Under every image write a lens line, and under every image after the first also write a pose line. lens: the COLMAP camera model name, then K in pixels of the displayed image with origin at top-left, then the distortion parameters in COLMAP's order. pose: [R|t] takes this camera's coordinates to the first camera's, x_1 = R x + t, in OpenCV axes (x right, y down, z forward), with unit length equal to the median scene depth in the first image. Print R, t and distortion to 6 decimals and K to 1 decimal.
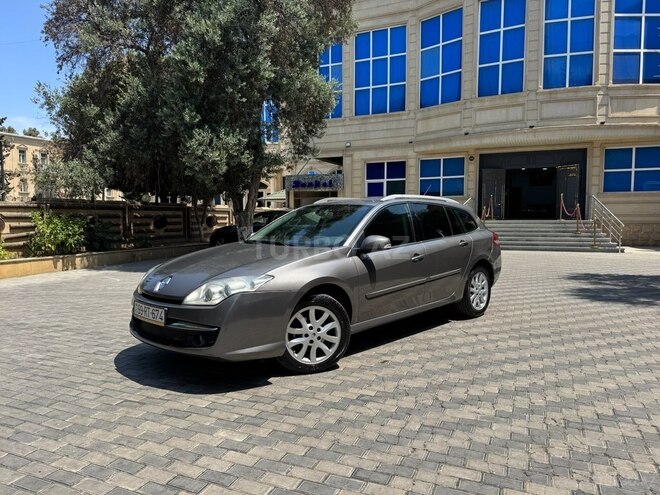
lens RADIAL K [[464.2, 0, 328.2], [0, 464.2, 247.9], [0, 0, 1]] dist [0.046509, -0.062517]
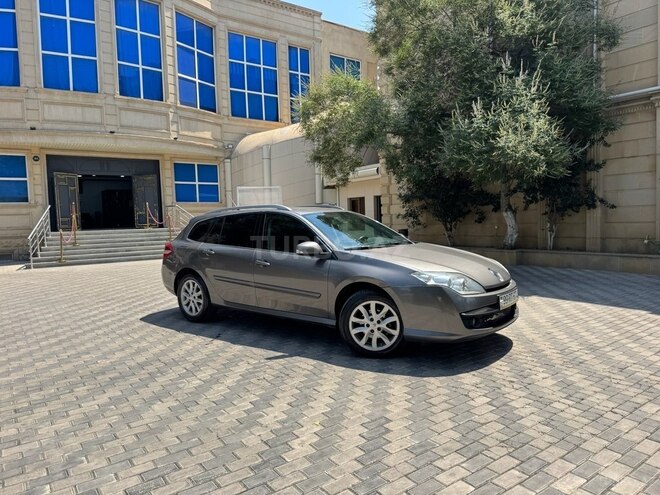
lens RADIAL K [[464.2, 0, 328.2], [0, 464.2, 247.9], [0, 0, 1]] dist [0.046509, -0.062517]
pose [[0.505202, -0.067600, 0.860349, -0.237825], [0.083123, 0.996104, 0.029456, -0.019098], [-0.858989, 0.056633, 0.508853, 0.191721]]
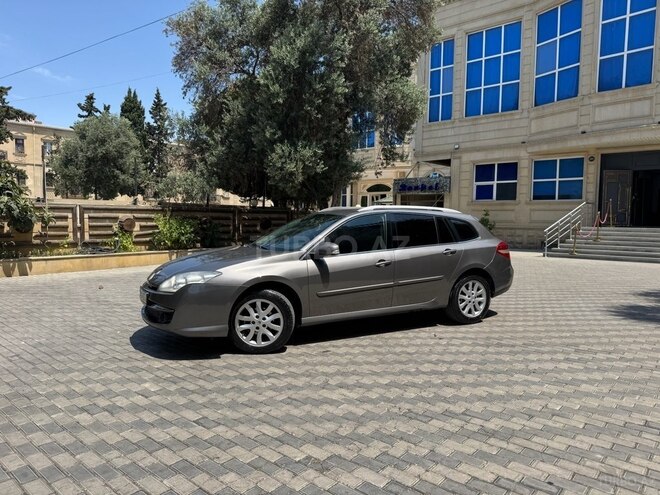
lens RADIAL K [[463.5, 0, 330.0], [0, 463.5, 247.5], [0, 0, 1]] dist [0.058403, -0.081452]
pose [[0.954524, 0.032387, -0.296369, 0.141683], [-0.033402, 0.999441, 0.001640, -0.005055], [0.296256, 0.008334, 0.955072, -0.031789]]
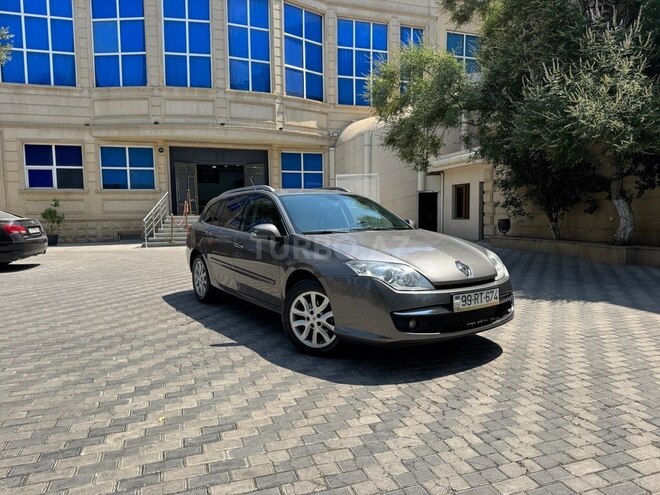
lens RADIAL K [[463.5, 0, 330.0], [0, 463.5, 247.5], [0, 0, 1]] dist [0.058403, -0.081452]
pose [[0.738494, -0.060337, 0.671555, -0.126357], [0.056125, 0.998032, 0.027952, -0.004147], [-0.671921, 0.017049, 0.740427, 0.111662]]
